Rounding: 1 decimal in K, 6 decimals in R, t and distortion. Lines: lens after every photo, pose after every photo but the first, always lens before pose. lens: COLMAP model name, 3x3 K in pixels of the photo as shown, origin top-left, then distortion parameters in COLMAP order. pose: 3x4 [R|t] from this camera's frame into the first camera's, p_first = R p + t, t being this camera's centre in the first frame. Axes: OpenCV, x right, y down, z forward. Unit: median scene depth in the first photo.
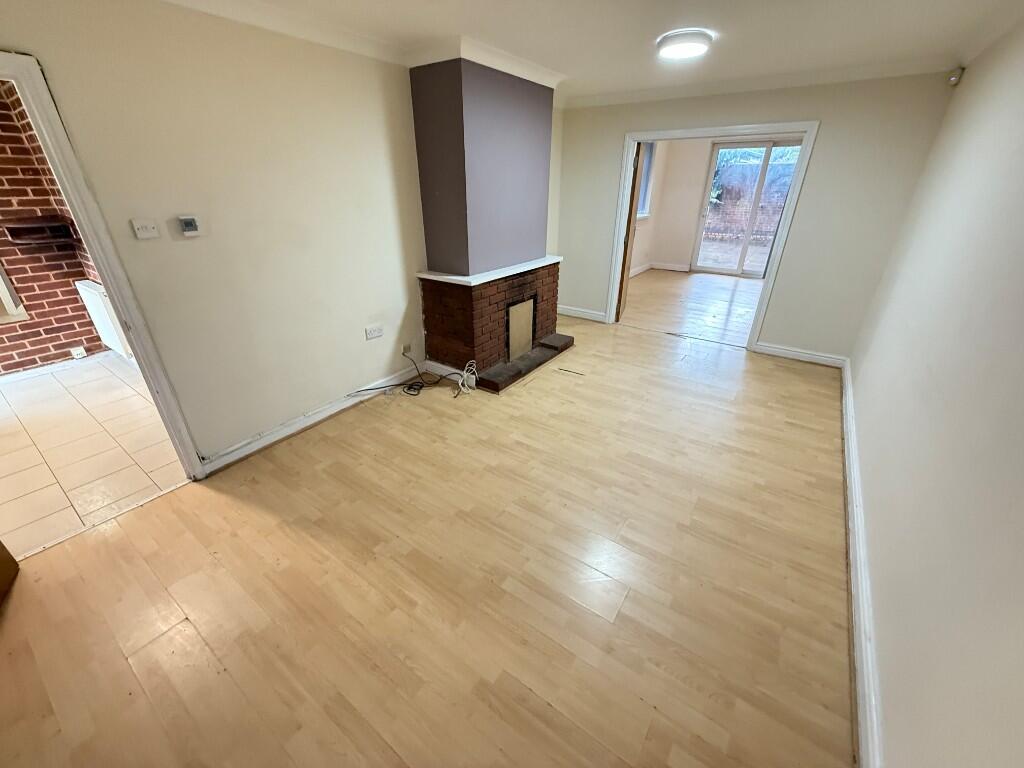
lens RADIAL K [[407.5, 0, 507.2], [0, 407.5, 384.0], [0, 0, 1]] dist [-0.002155, 0.000589]
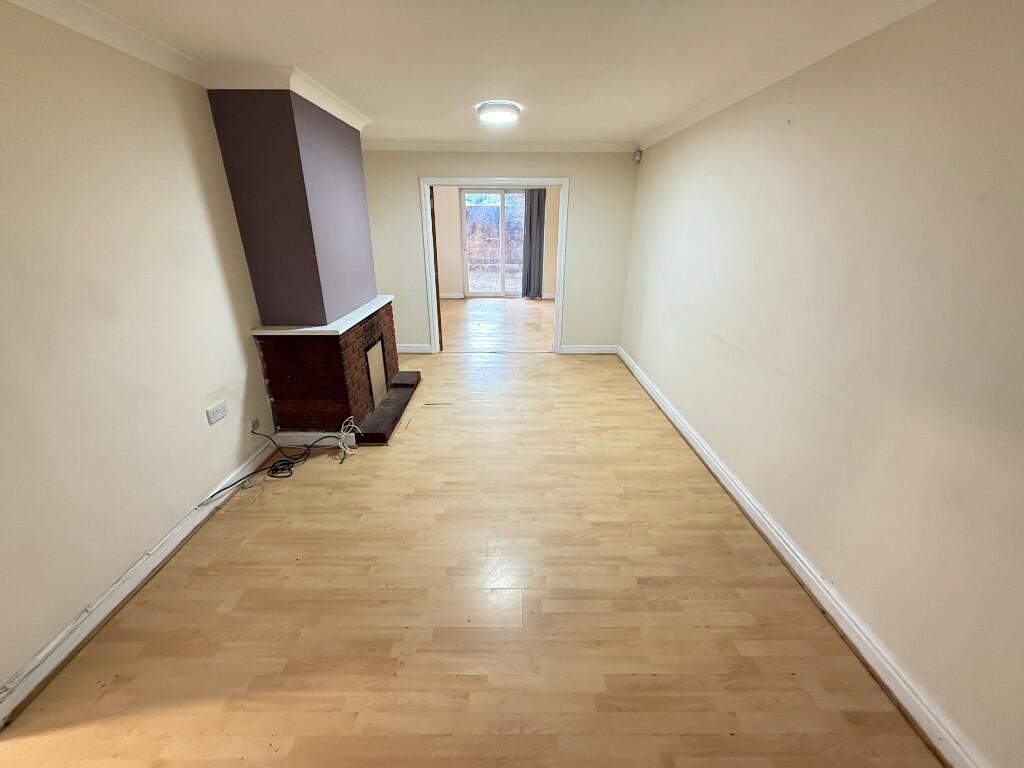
lens RADIAL K [[407.5, 0, 507.6], [0, 407.5, 384.7], [0, 0, 1]] dist [-0.002155, 0.000589]
pose [[0.814142, -0.216024, 0.538987, -0.304247], [0.256270, 0.966605, 0.000314, -0.041976], [-0.521055, 0.137870, 0.842314, 0.070819]]
